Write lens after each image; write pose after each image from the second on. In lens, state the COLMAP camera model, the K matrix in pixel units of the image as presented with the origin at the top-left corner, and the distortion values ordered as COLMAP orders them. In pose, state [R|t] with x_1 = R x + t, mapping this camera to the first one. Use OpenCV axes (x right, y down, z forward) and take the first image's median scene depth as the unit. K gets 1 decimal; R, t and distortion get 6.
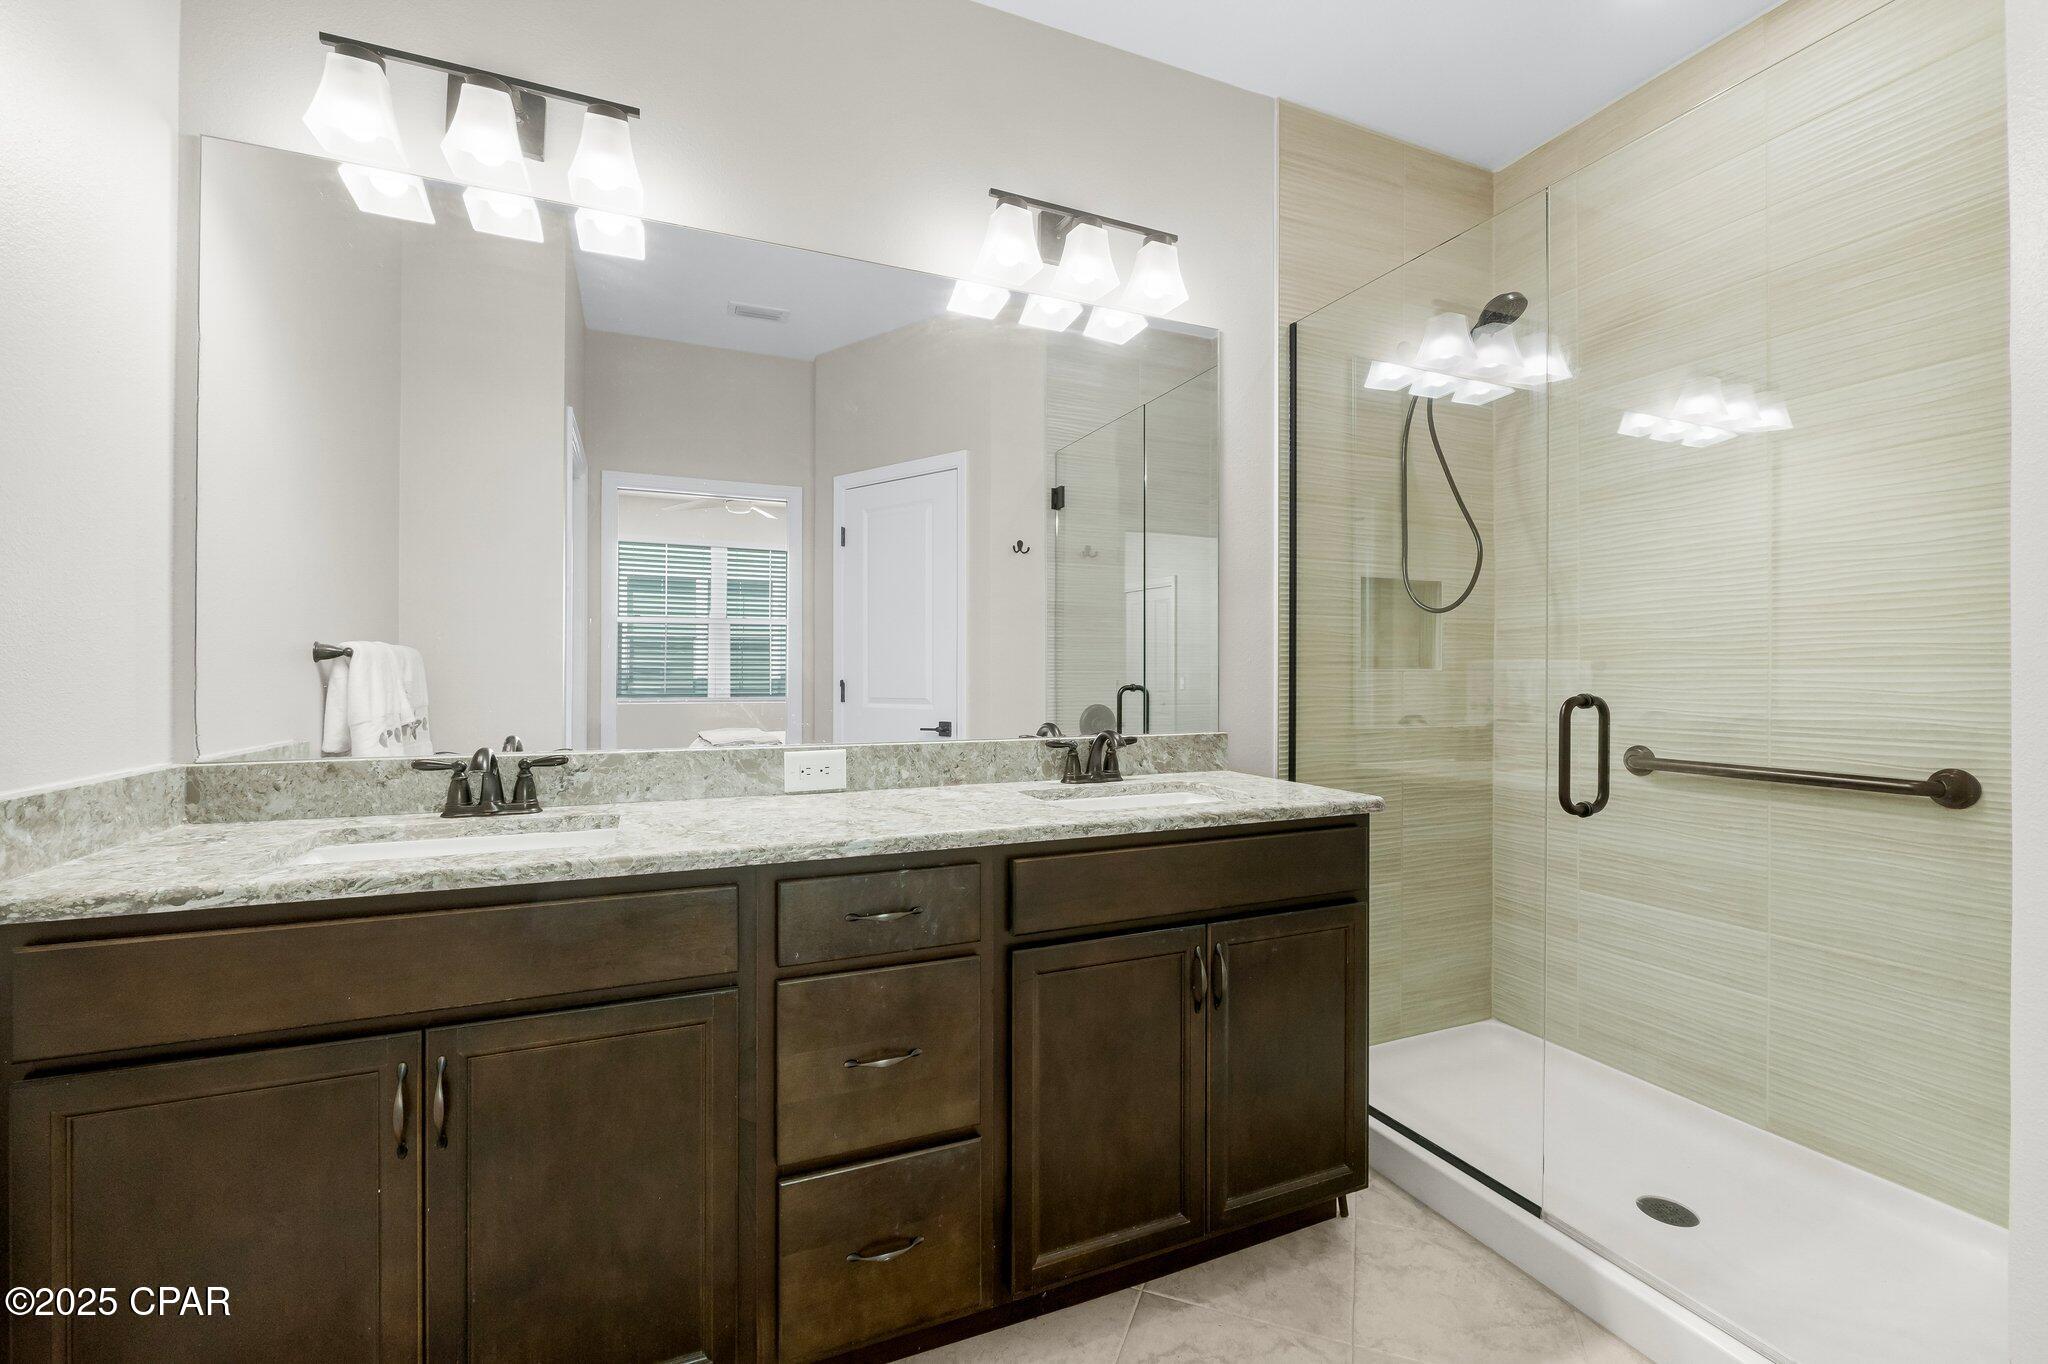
lens RADIAL K [[863.1, 0, 1022.8], [0, 863.1, 671.9], [0, 0, 1]] dist [-0.006751, -0.000174]
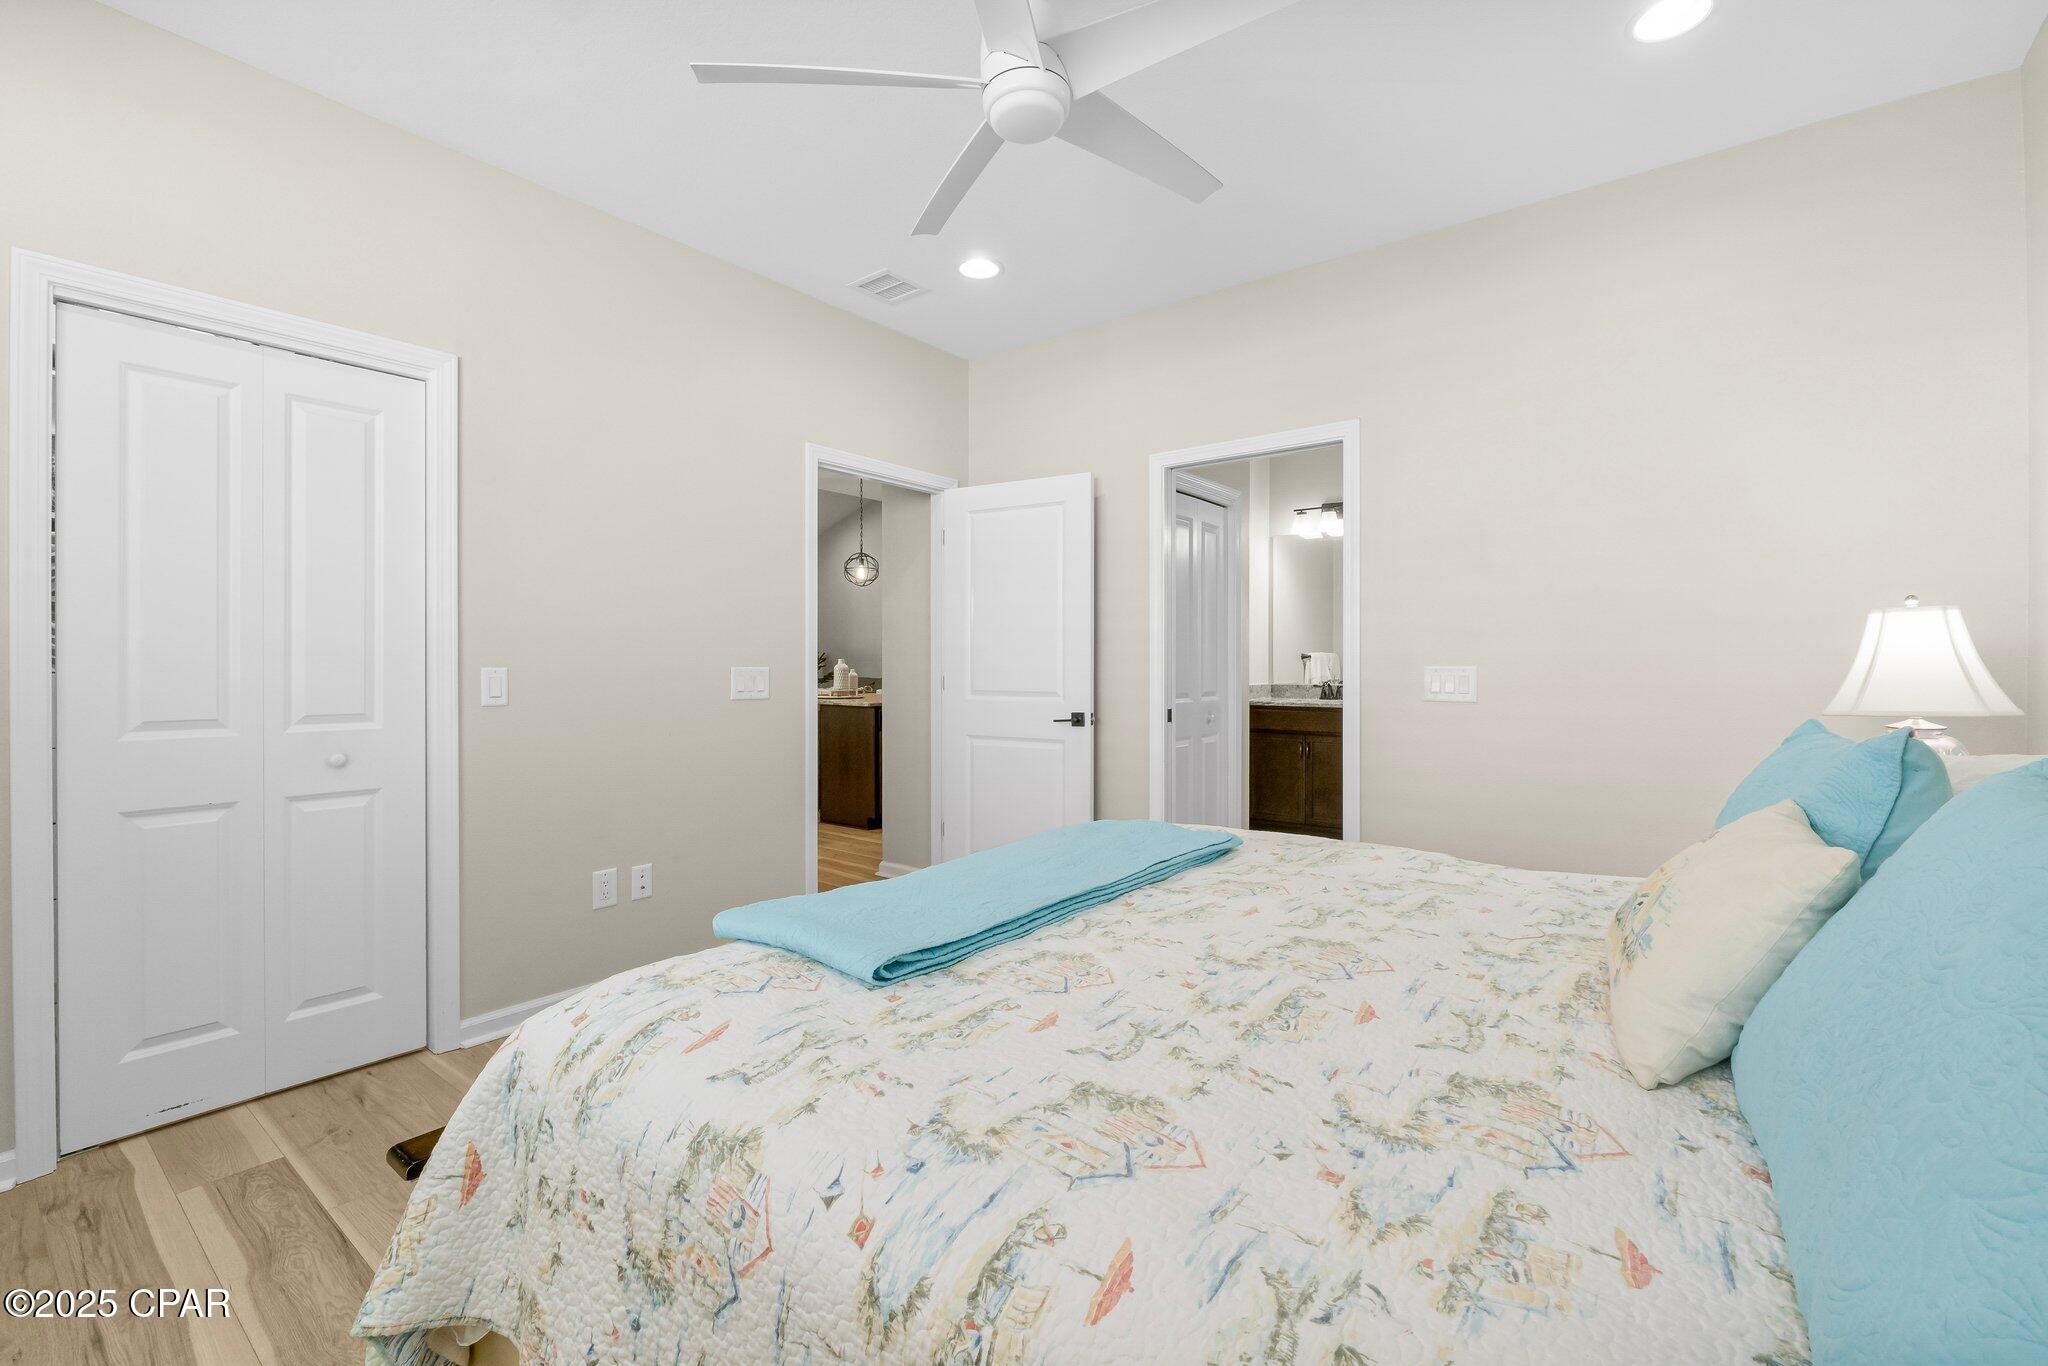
lens RADIAL K [[869.9, 0, 1022.0], [0, 869.9, 671.0], [0, 0, 1]] dist [-0.000876, -0.000040]
pose [[0.482748, 0.004815, -0.875746, 1.216116], [-0.001422, 0.999988, 0.004714, 0.013688], [0.875758, -0.001030, 0.482749, -1.193338]]
